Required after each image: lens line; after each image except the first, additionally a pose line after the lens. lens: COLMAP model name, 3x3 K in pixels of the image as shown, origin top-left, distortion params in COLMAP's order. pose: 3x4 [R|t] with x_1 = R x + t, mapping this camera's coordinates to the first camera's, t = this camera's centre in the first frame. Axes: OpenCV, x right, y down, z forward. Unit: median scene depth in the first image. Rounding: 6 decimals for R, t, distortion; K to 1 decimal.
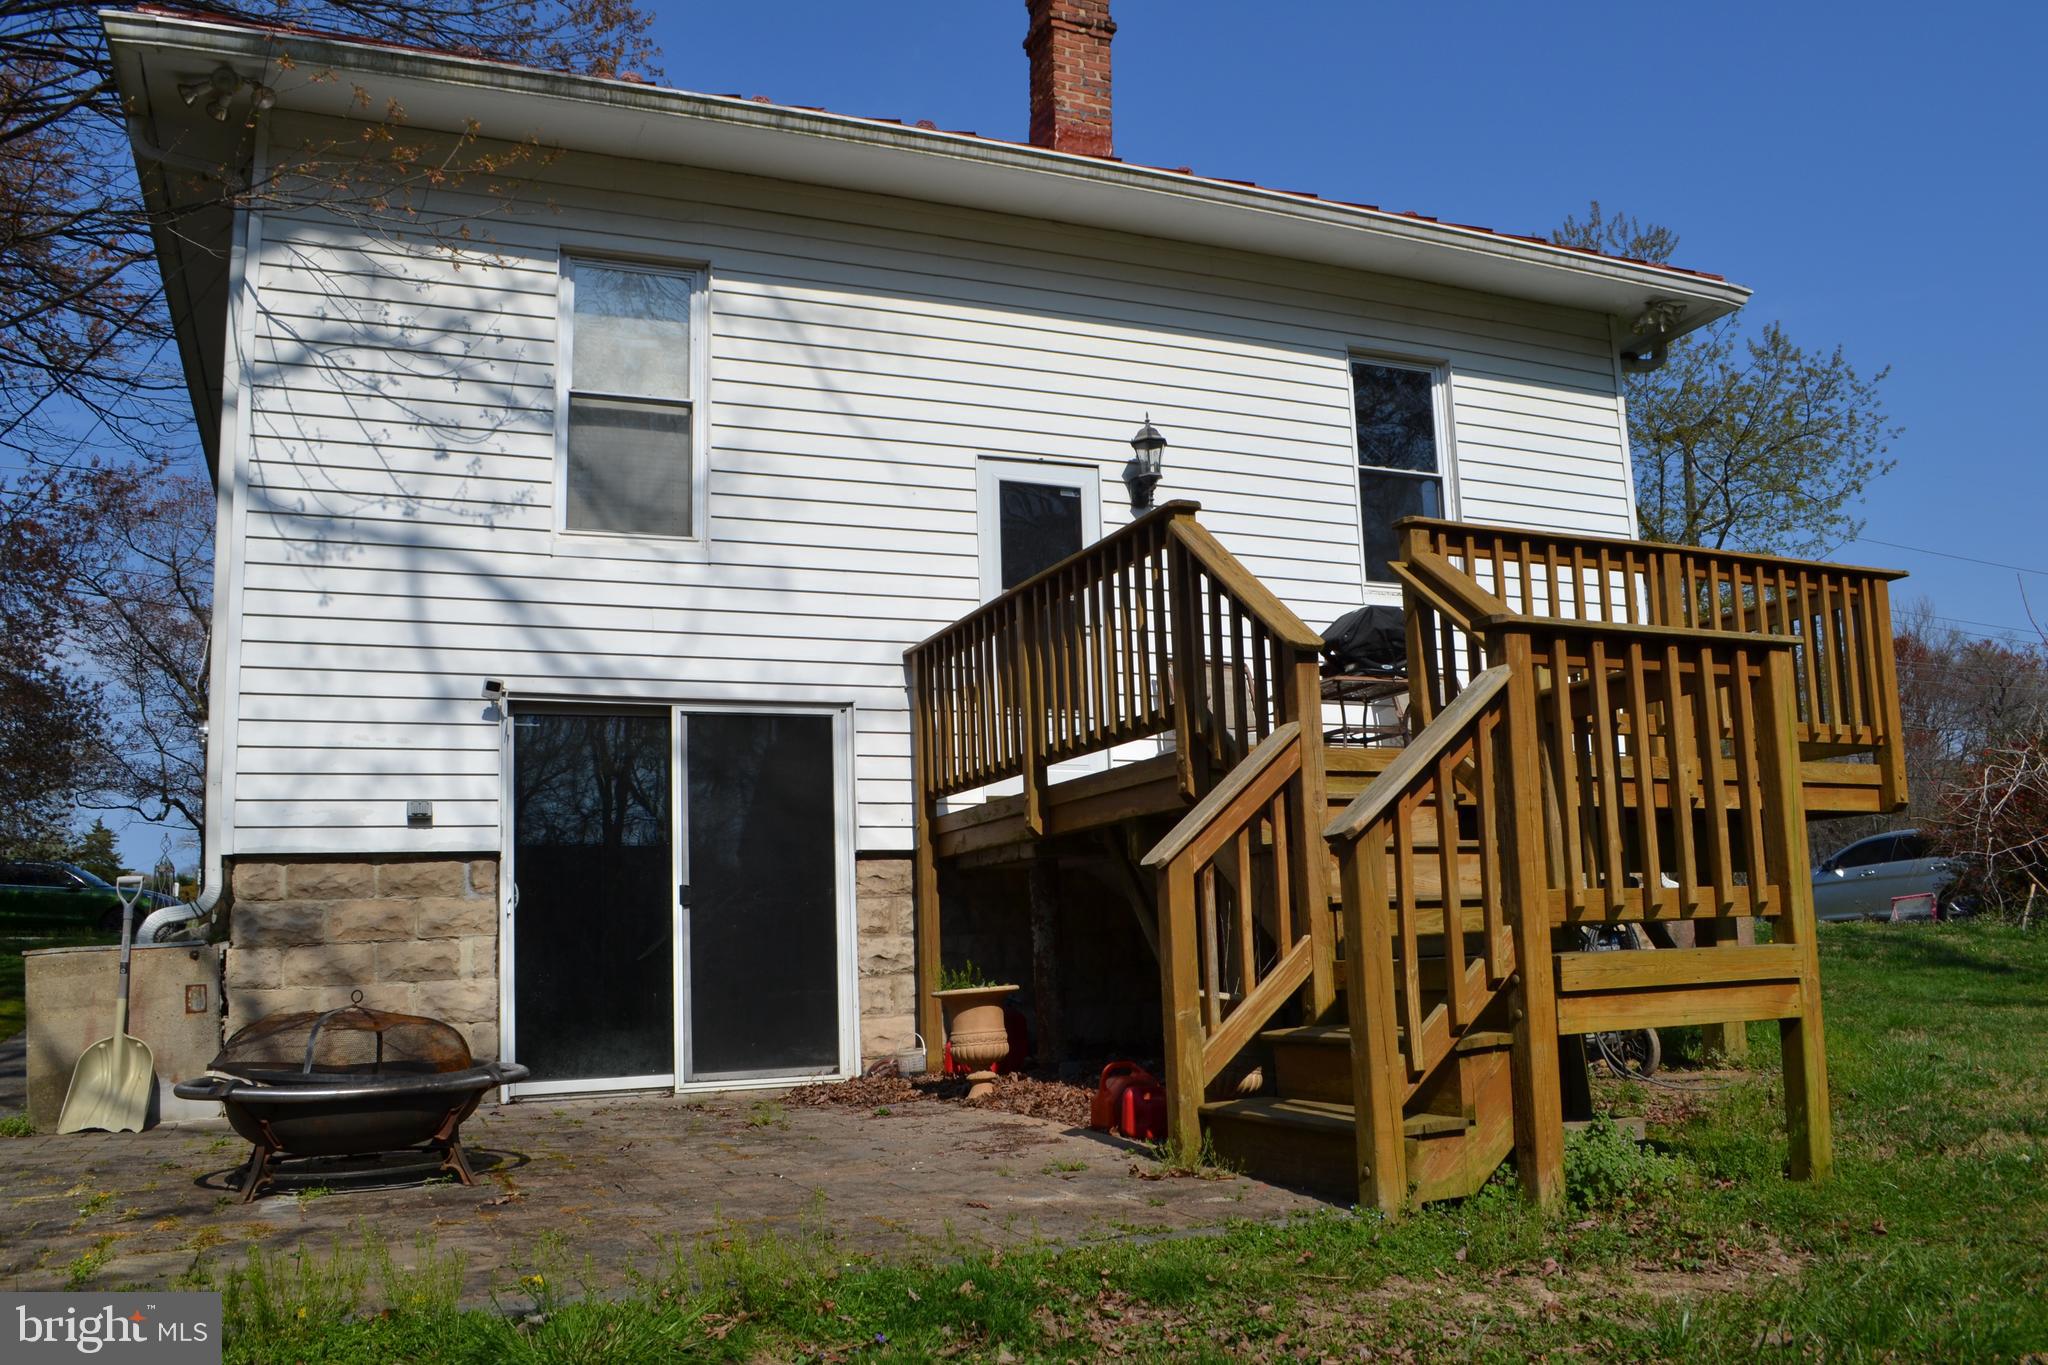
lens RADIAL K [[1627.2, 0, 1024.5], [0, 1627.2, 690.8], [0, 0, 1]] dist [-0.056308, -0.007800]
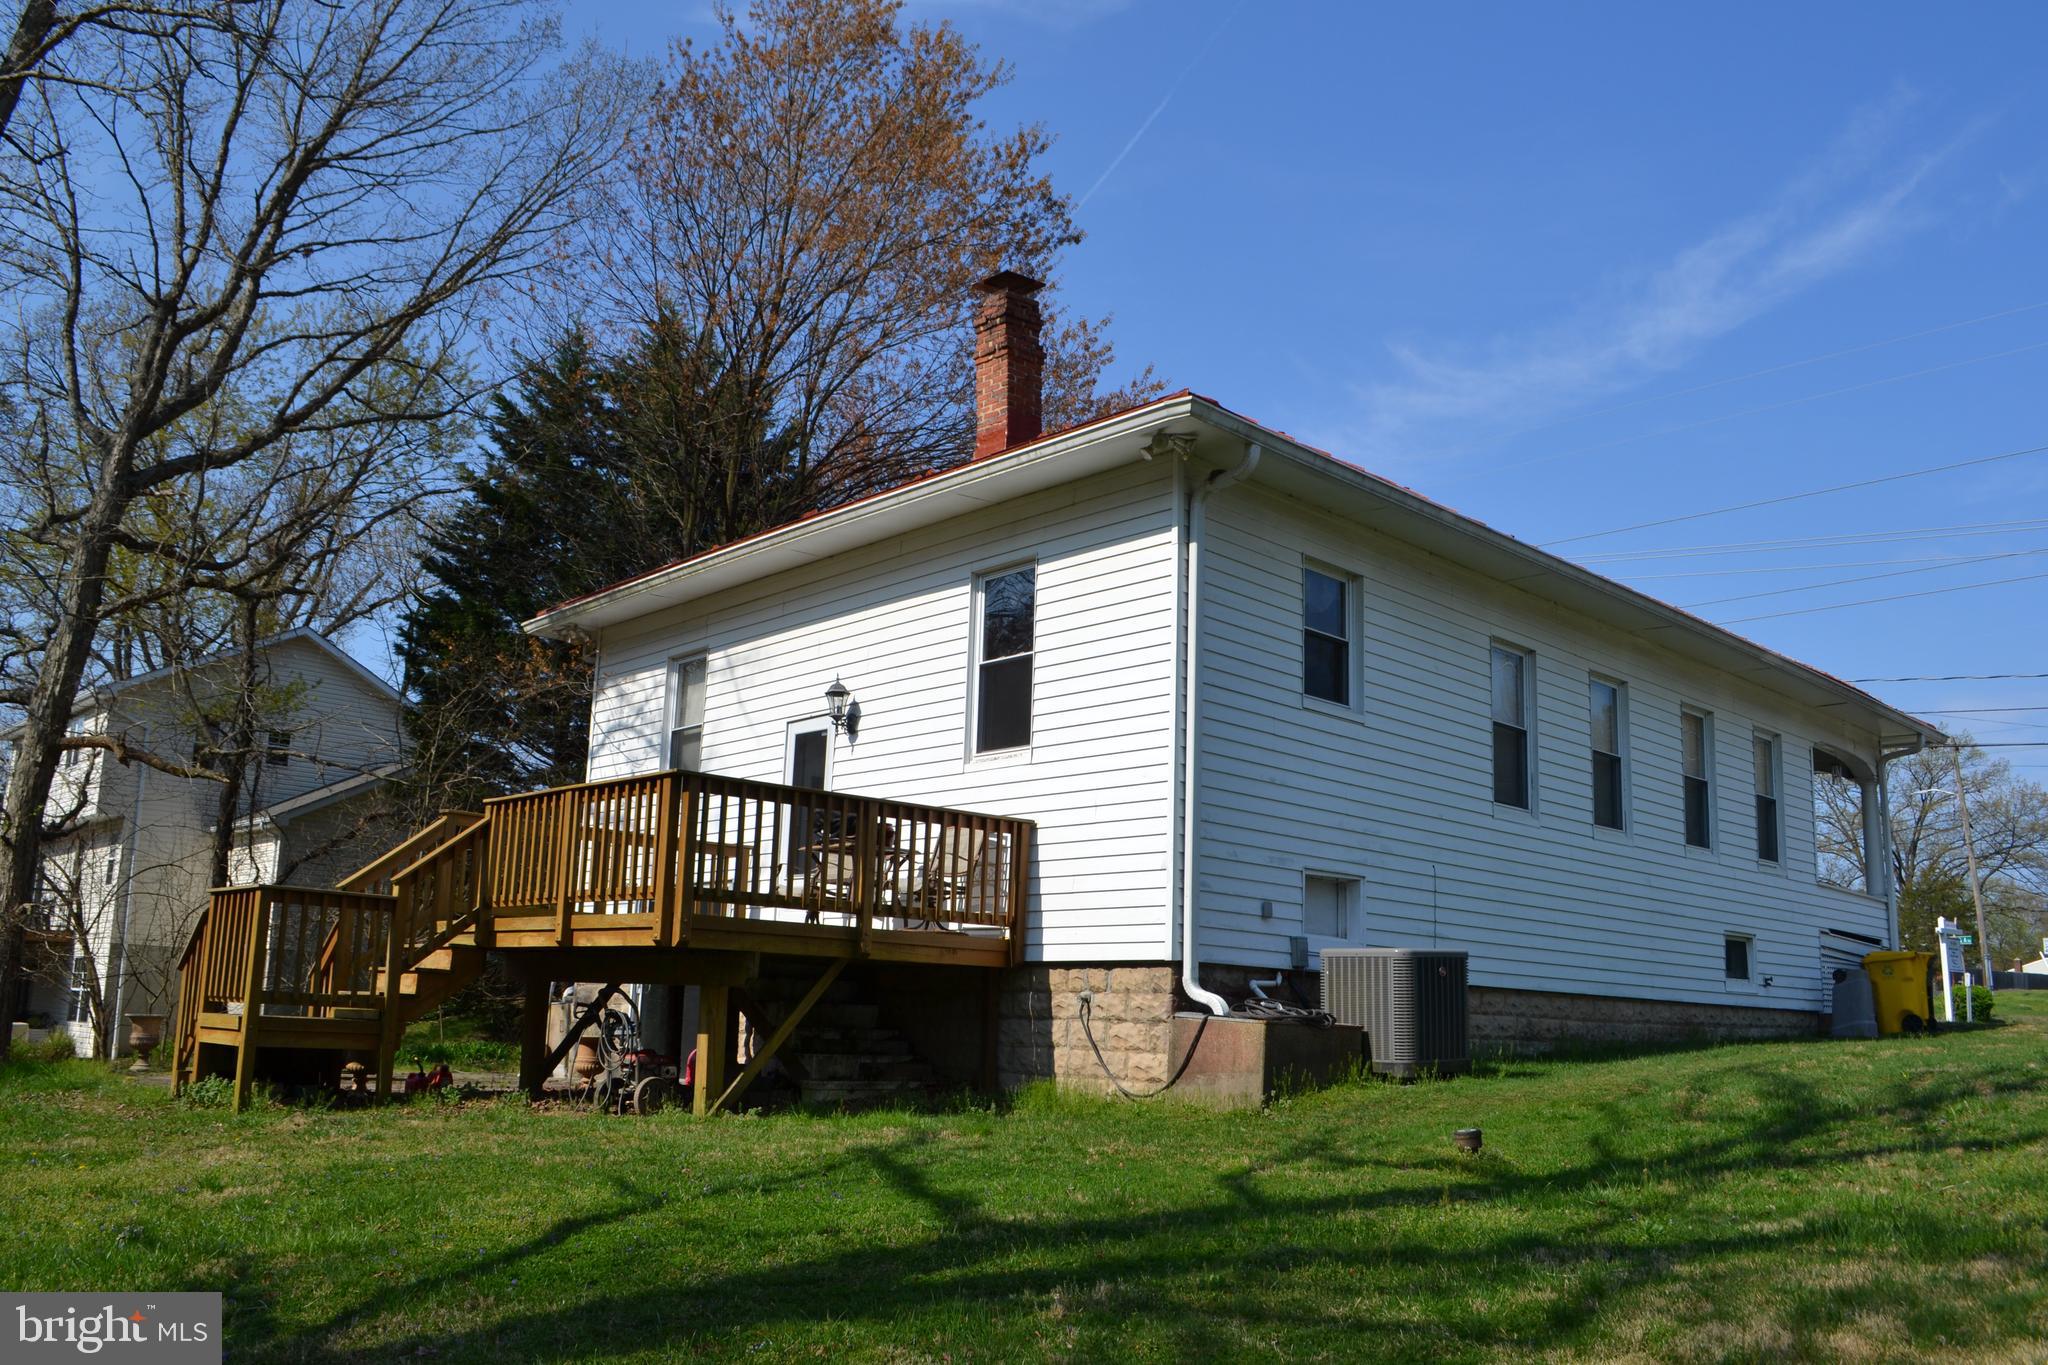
lens RADIAL K [[1627.2, 0, 1023.0], [0, 1627.2, 687.7], [0, 0, 1]] dist [-0.056308, -0.007800]
pose [[0.337112, -0.151194, -0.929245, 1.765377], [0.099396, 0.987220, -0.124568, 0.054504], [0.936203, -0.050370, 0.347832, 0.731361]]
